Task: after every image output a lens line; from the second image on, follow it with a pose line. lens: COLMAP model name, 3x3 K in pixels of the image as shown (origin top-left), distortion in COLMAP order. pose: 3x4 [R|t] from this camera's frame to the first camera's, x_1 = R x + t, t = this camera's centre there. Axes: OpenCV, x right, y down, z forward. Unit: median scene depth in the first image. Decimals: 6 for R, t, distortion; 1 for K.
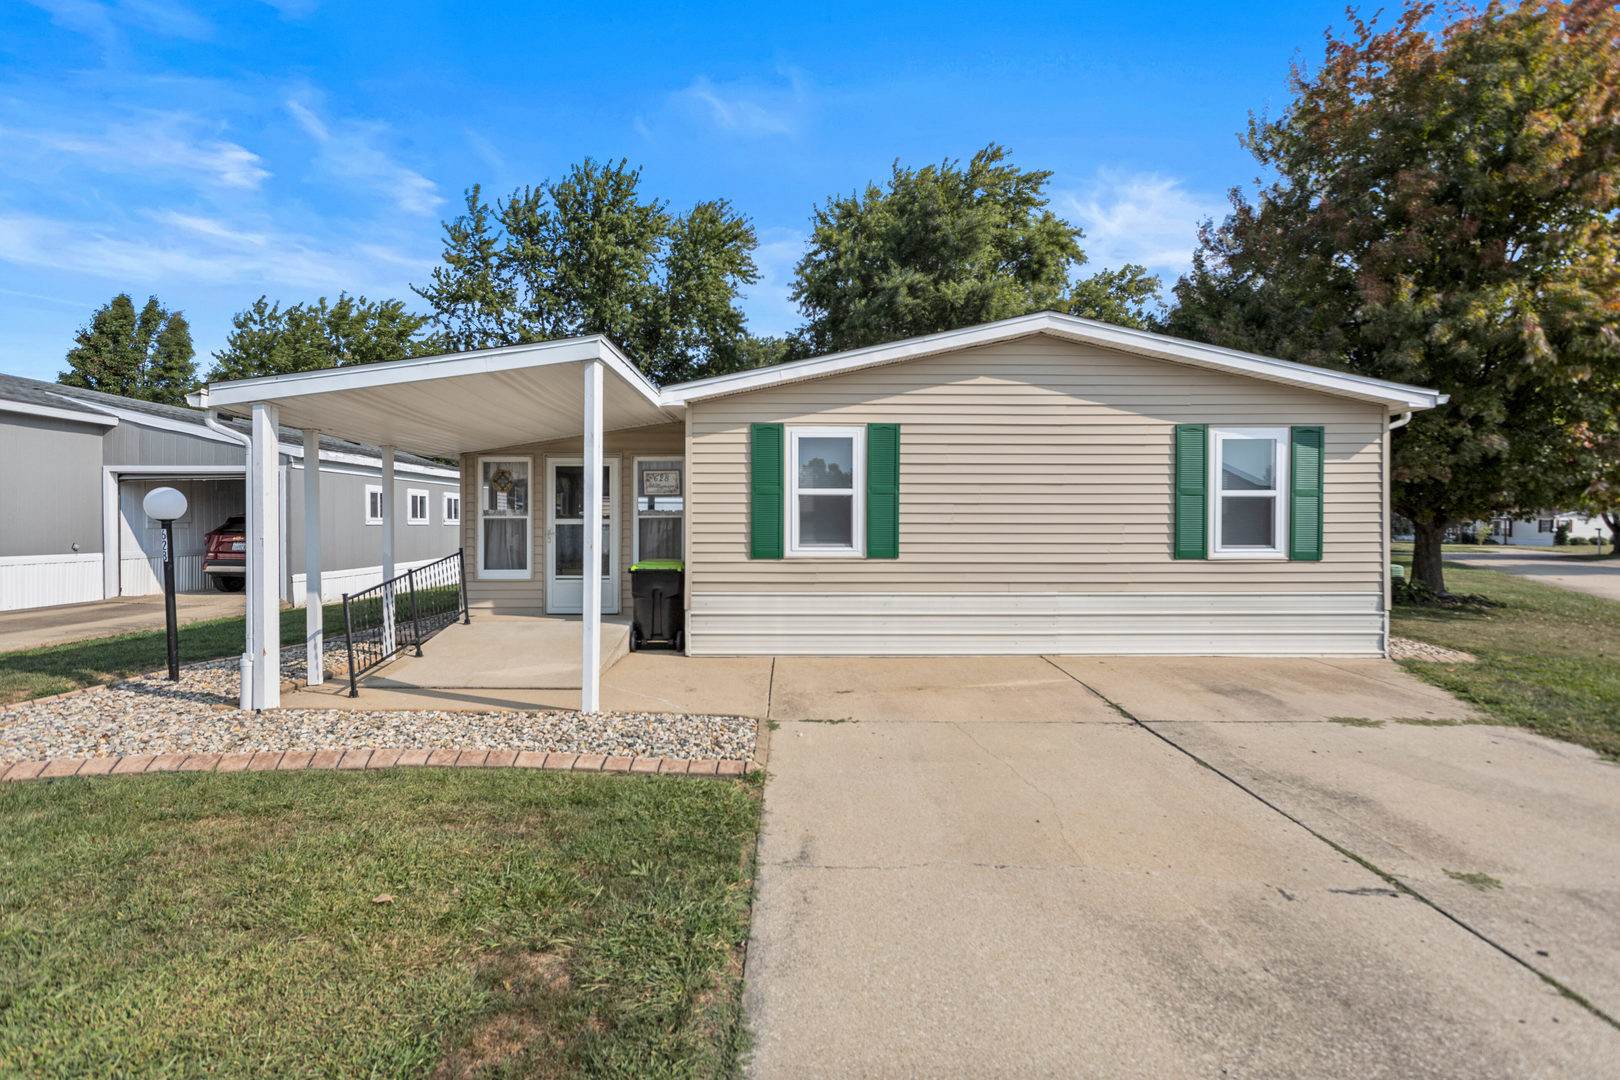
lens RADIAL K [[783.1, 0, 804.0], [0, 783.1, 549.1], [0, 0, 1]] dist [0.002114, 0.000444]
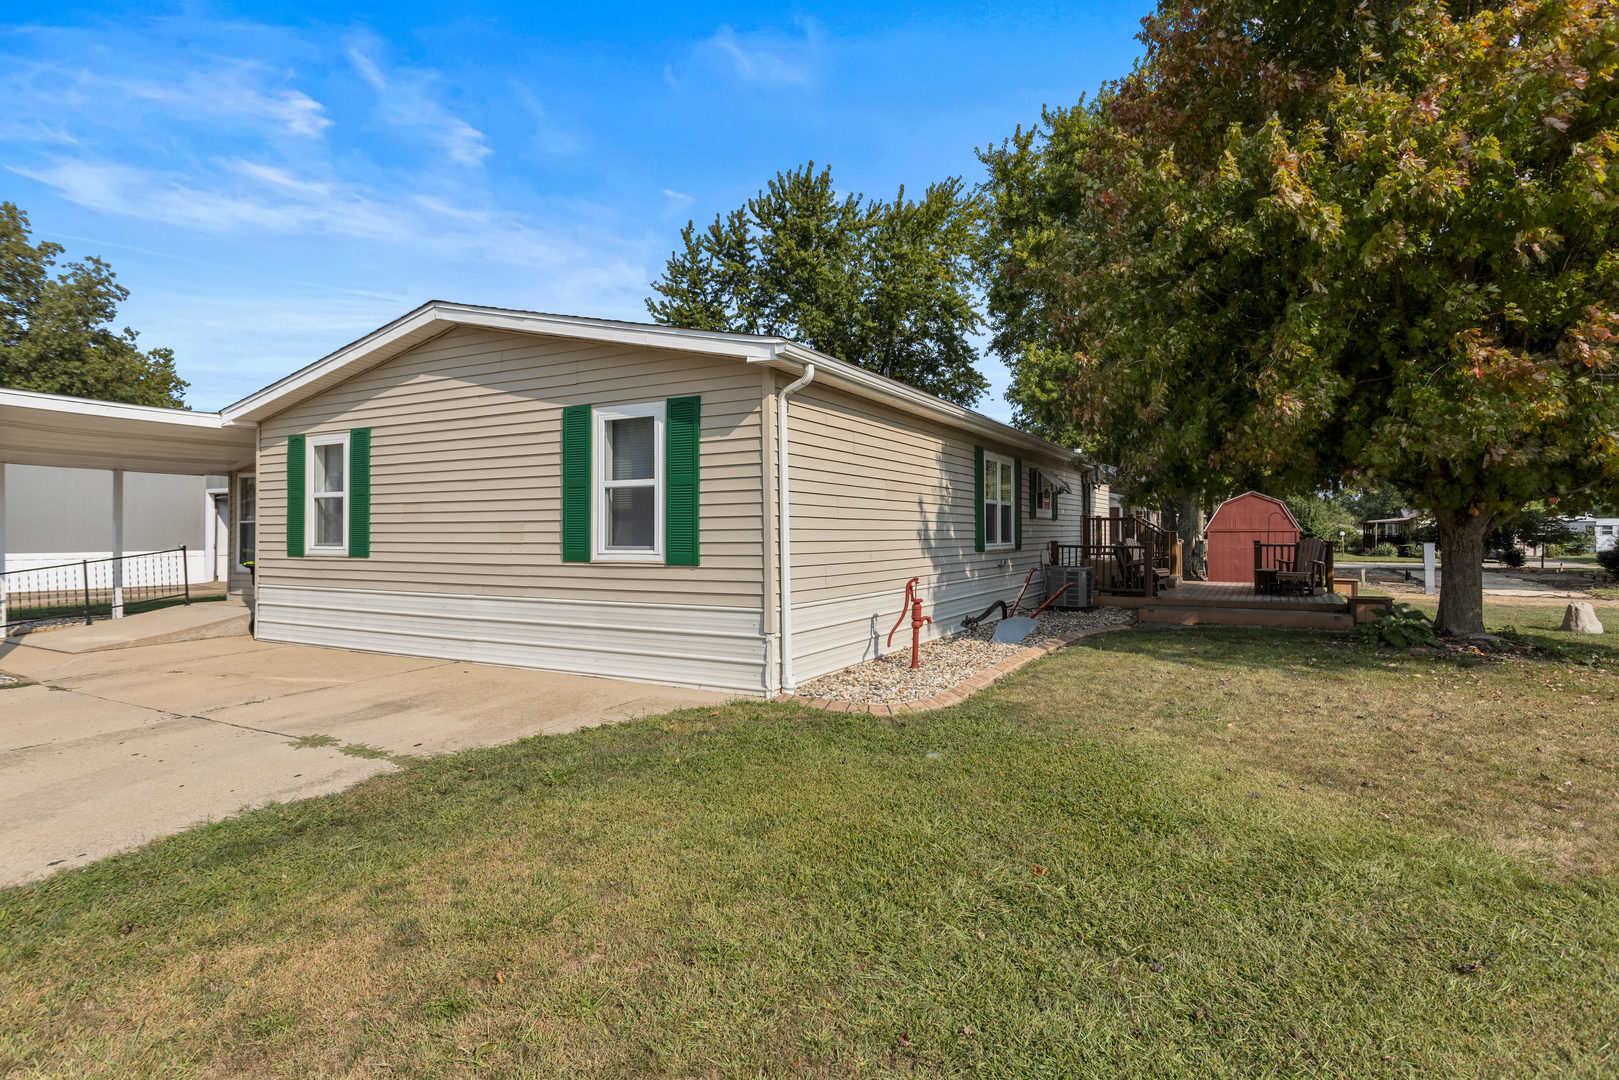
lens RADIAL K [[851.5, 0, 809.5], [0, 851.5, 540.0], [0, 0, 1]] dist [0.057559, 0.000206]
pose [[0.848051, 0.000083, -0.529914, 1.210107], [-0.014715, 0.999618, -0.023392, 0.007292], [0.529710, 0.027635, 0.847729, 0.336159]]
